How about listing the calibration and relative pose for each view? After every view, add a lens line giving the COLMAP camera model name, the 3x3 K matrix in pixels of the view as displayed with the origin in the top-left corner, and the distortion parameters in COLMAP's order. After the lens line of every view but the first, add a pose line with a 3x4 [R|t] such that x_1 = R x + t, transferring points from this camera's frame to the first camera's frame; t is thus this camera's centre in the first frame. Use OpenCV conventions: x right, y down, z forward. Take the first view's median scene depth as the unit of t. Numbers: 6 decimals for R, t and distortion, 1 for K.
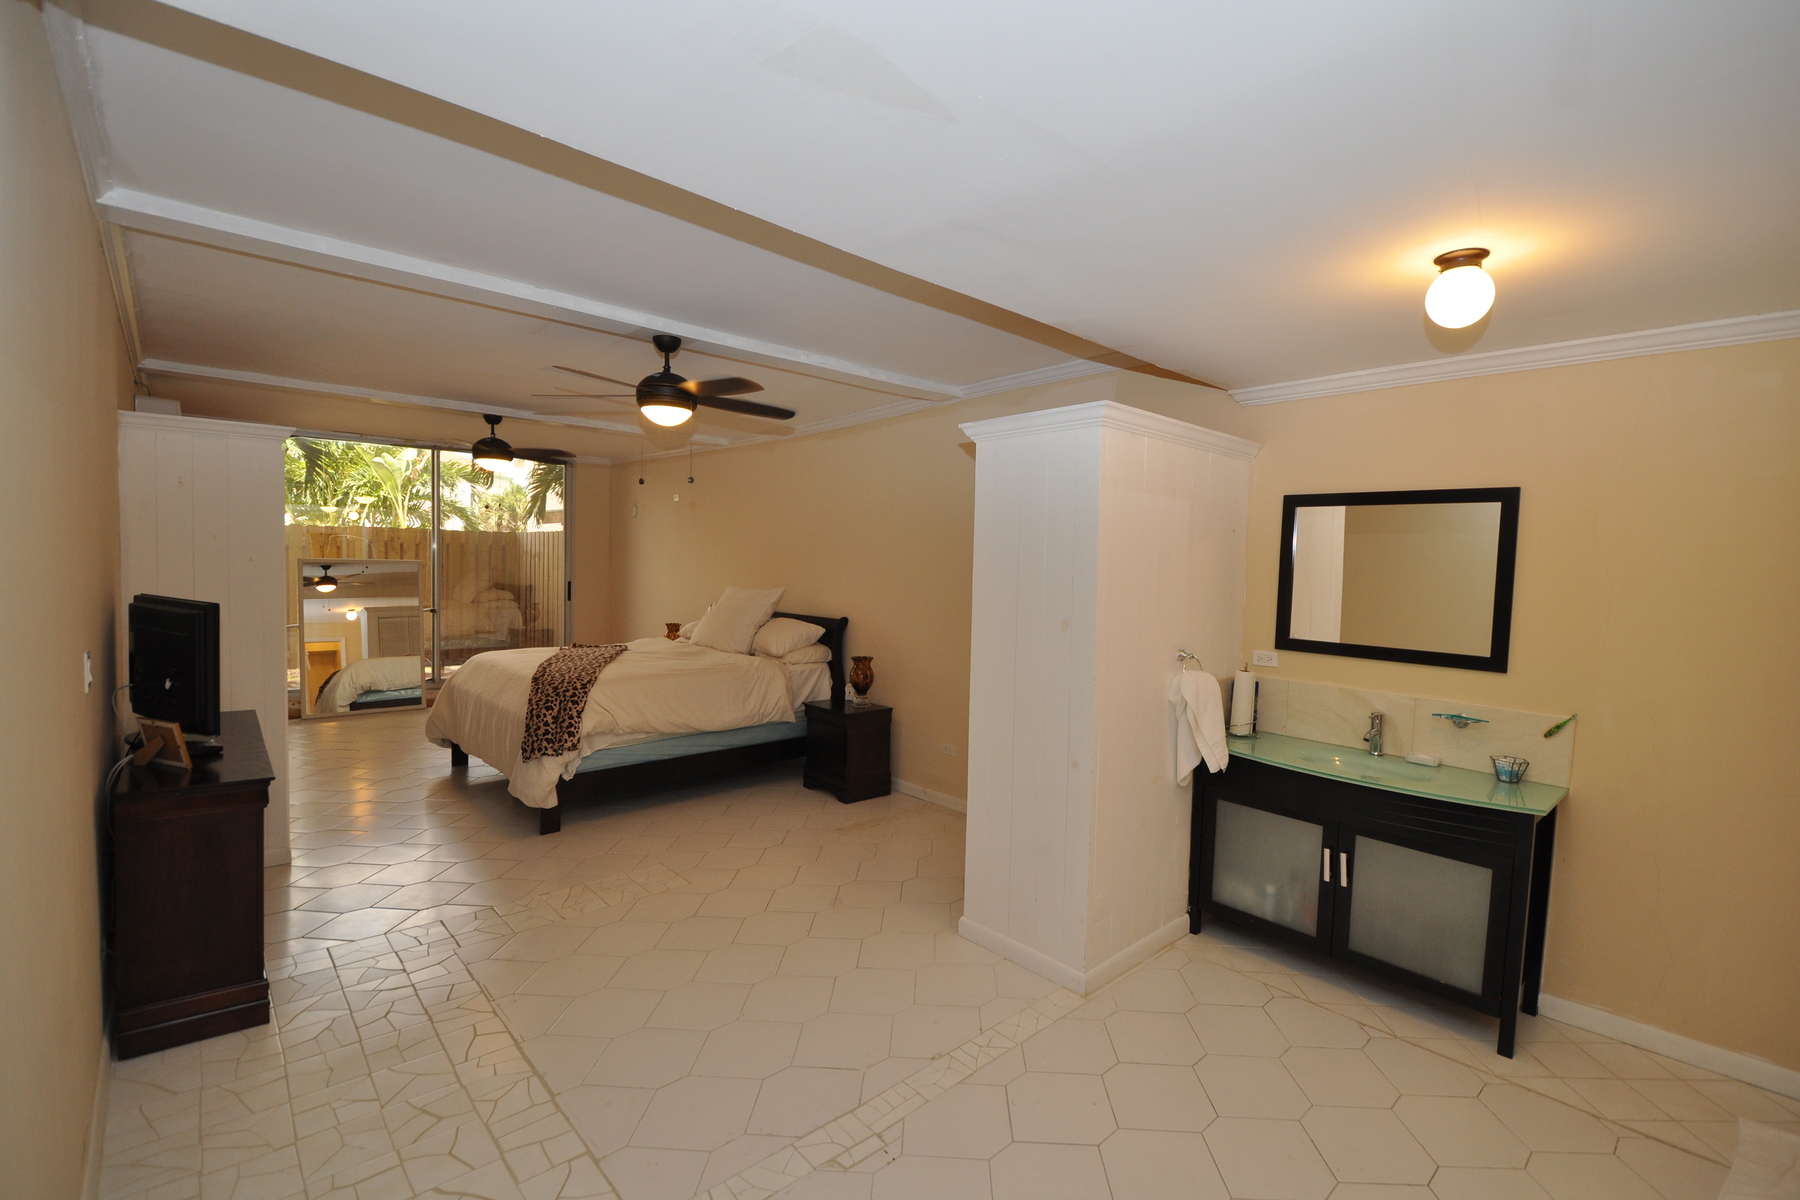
lens RADIAL K [[790.0, 0, 901.1], [0, 790.0, 600.7], [0, 0, 1]] dist [0.033117, -0.035246]
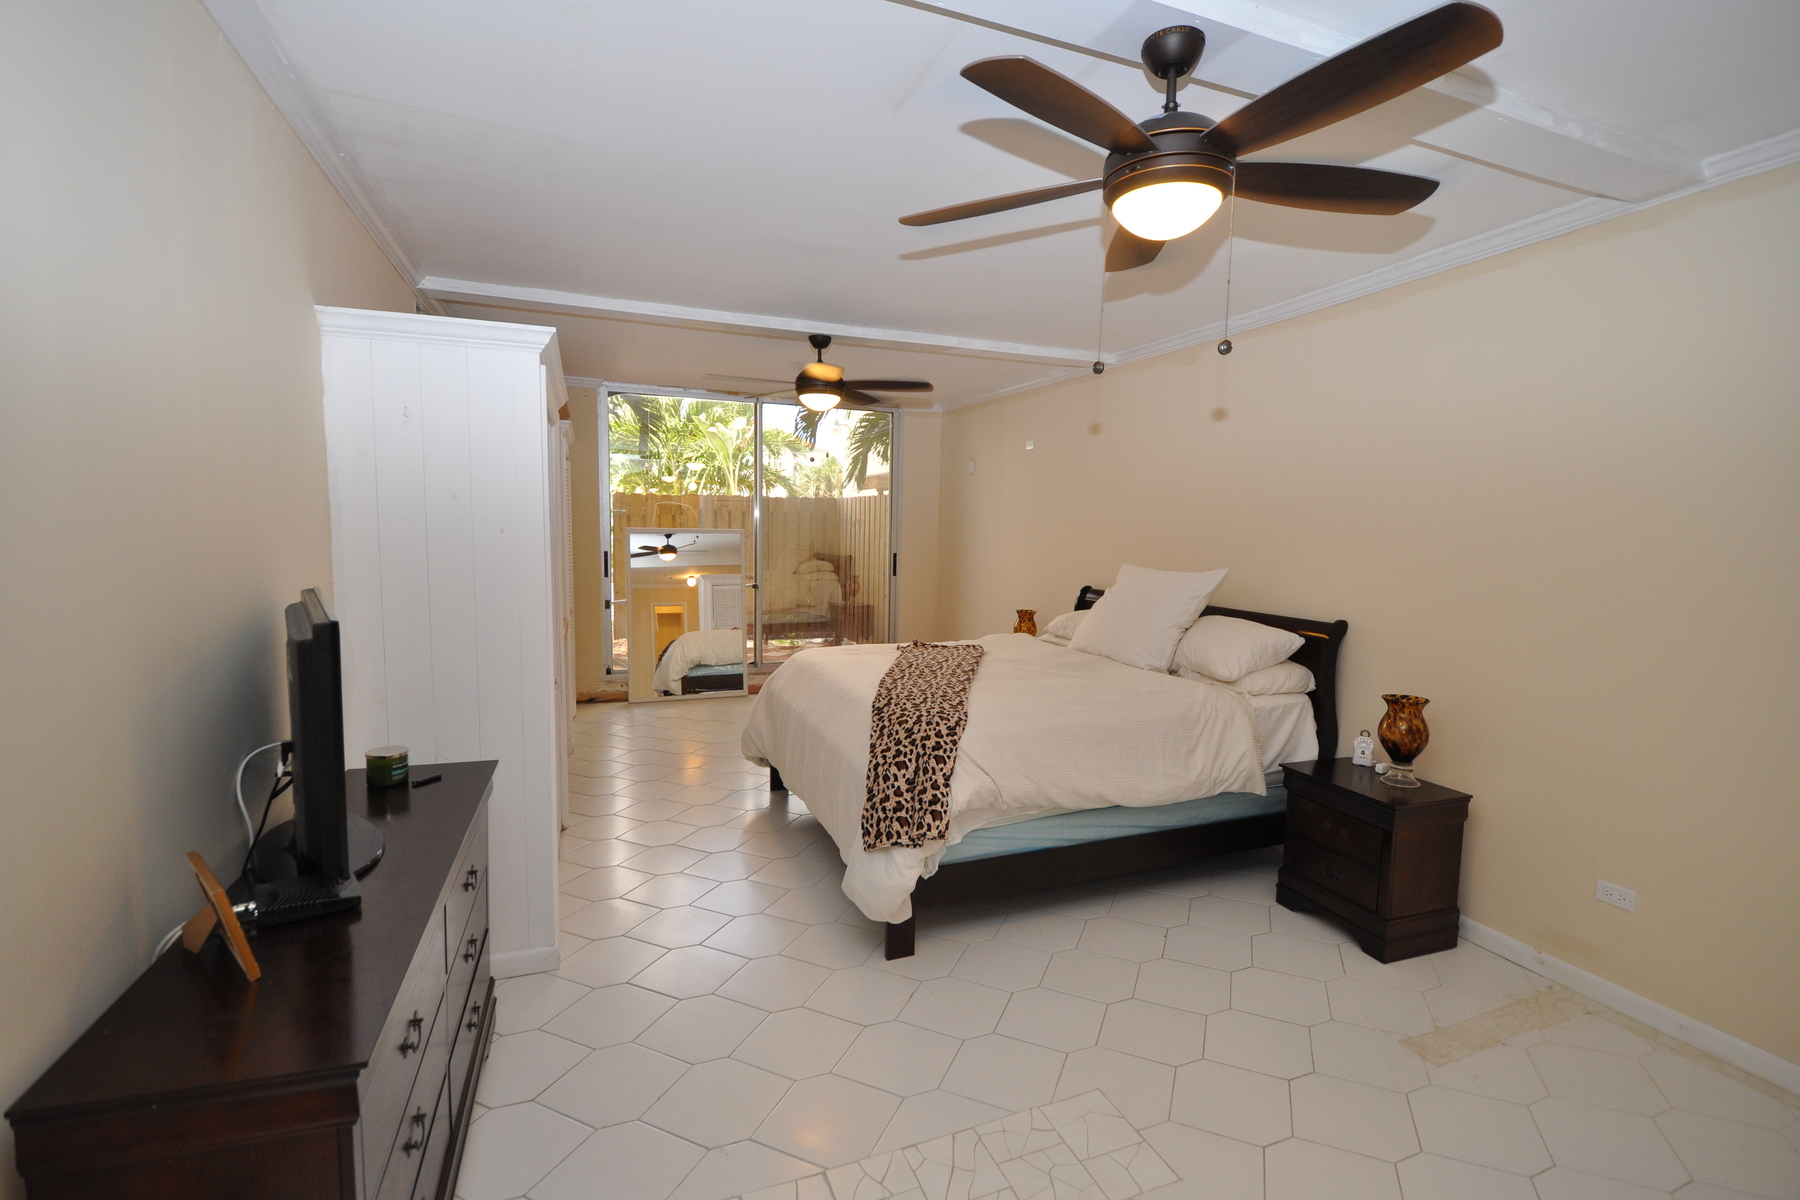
lens RADIAL K [[790.0, 0, 901.1], [0, 790.0, 600.7], [0, 0, 1]] dist [0.033117, -0.035246]
pose [[0.935878, 0.026334, -0.351337, -0.172732], [-0.011499, 0.998955, 0.044243, -0.016813], [0.352135, -0.037366, 0.935203, 0.319572]]
